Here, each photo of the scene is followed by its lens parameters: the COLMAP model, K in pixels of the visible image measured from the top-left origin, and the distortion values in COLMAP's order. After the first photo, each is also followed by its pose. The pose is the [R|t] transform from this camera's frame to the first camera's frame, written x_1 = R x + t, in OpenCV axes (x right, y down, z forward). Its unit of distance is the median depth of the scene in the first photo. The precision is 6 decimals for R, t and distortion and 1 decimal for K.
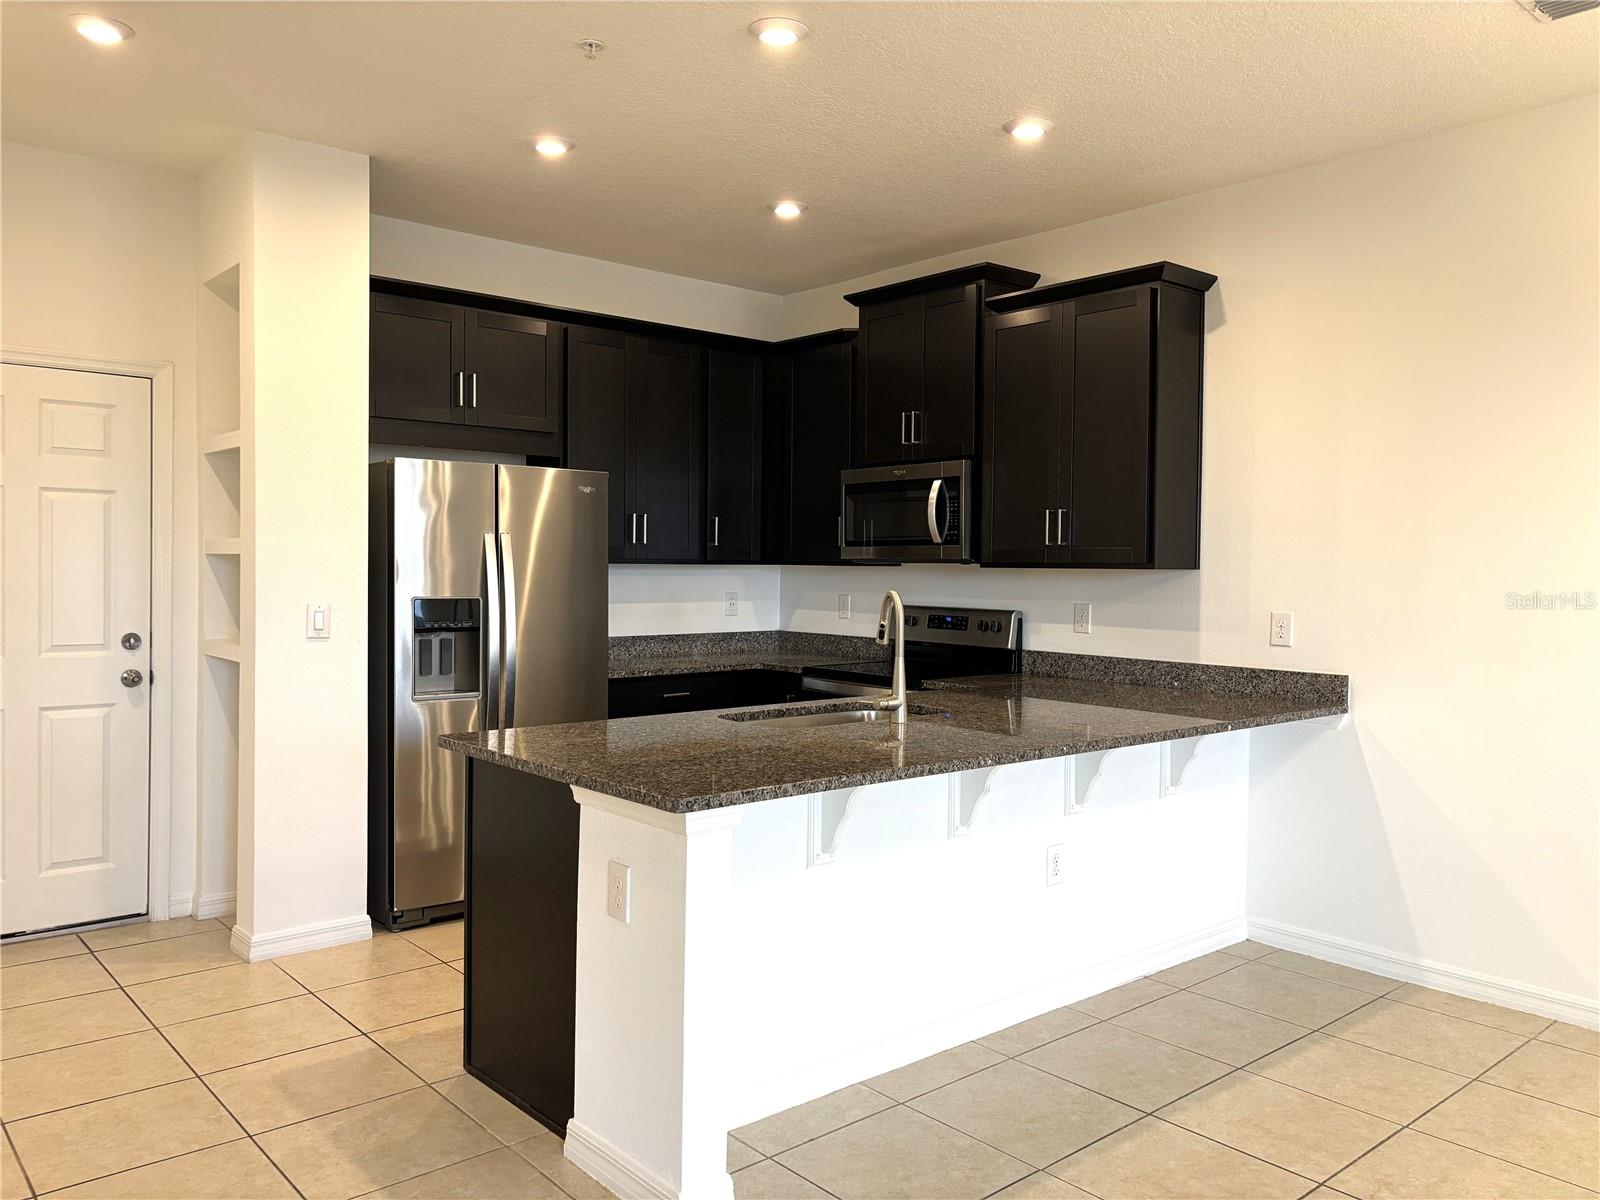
lens RADIAL K [[1213.6, 0, 811.3], [0, 1213.6, 597.1], [0, 0, 1]] dist [0.058057, -0.052512]
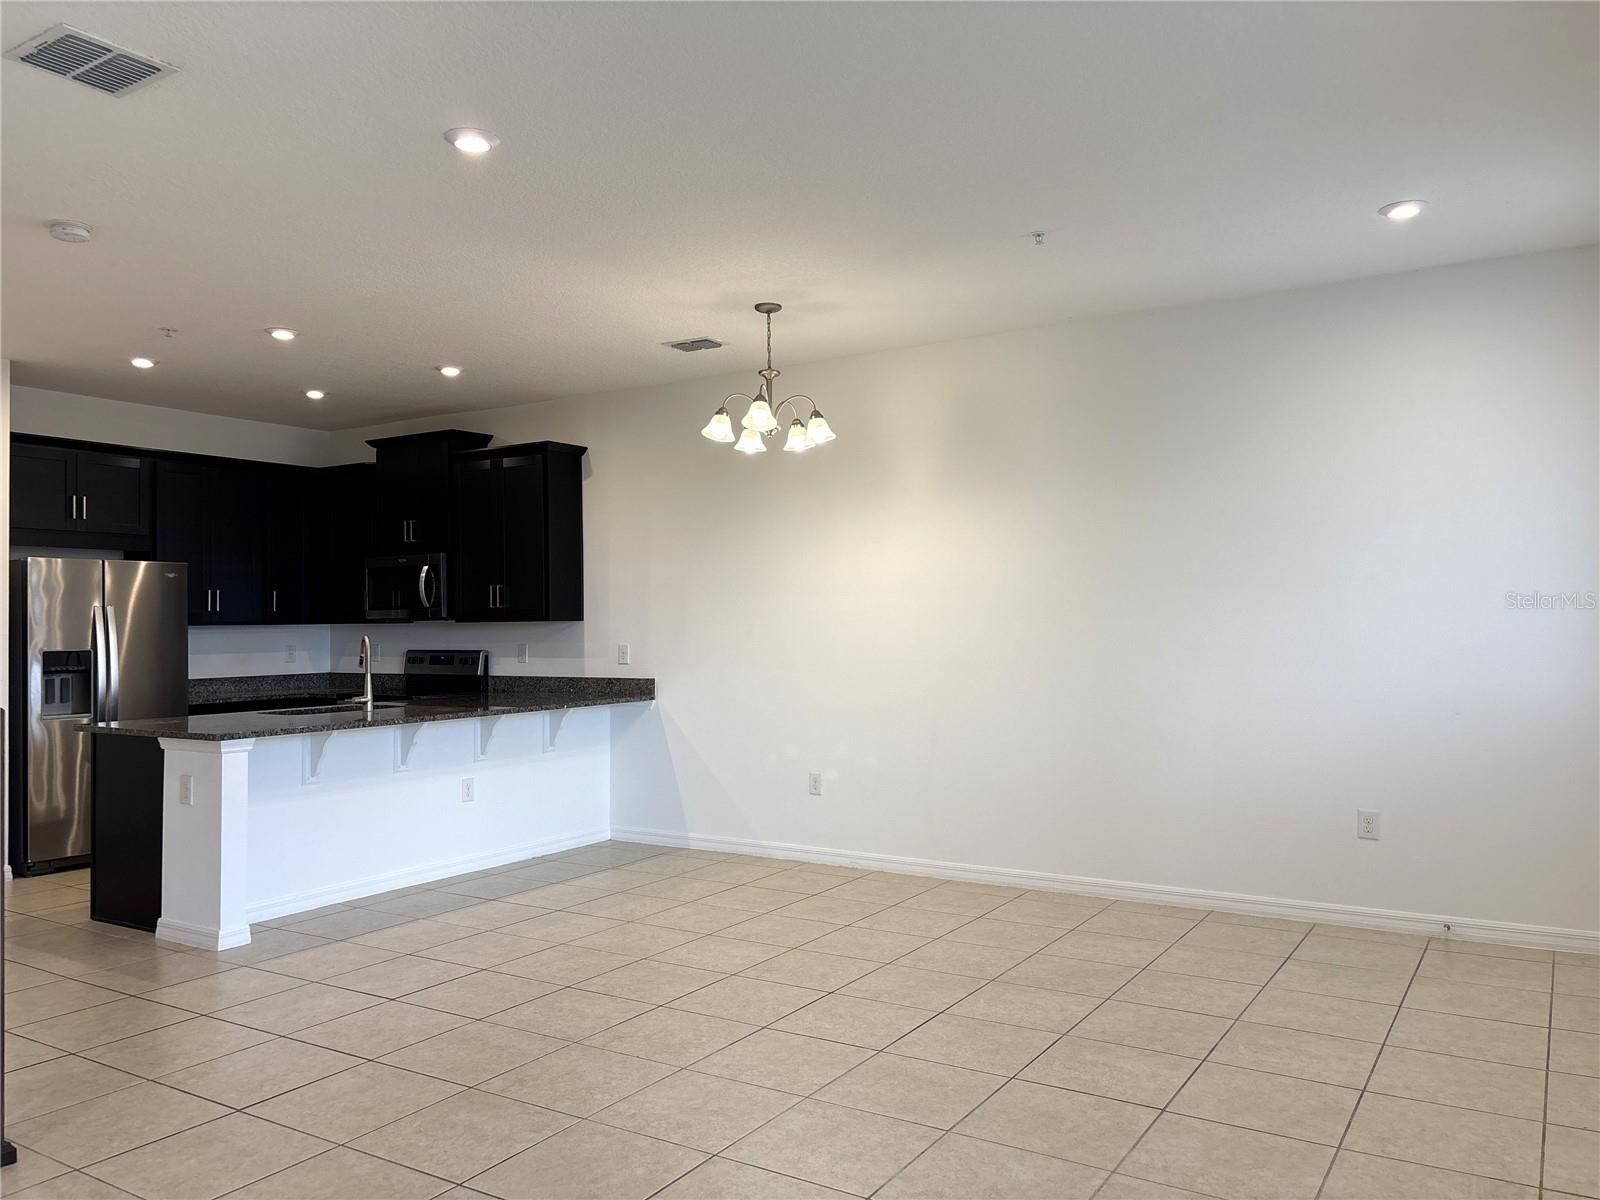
lens RADIAL K [[1213.6, 0, 797.2], [0, 1213.6, 602.6], [0, 0, 1]] dist [0.058057, -0.052512]
pose [[0.960486, -0.016508, 0.277837, 0.138636], [0.028921, 0.998755, -0.040641, 0.028500], [-0.276820, 0.047071, 0.959768, -0.676000]]
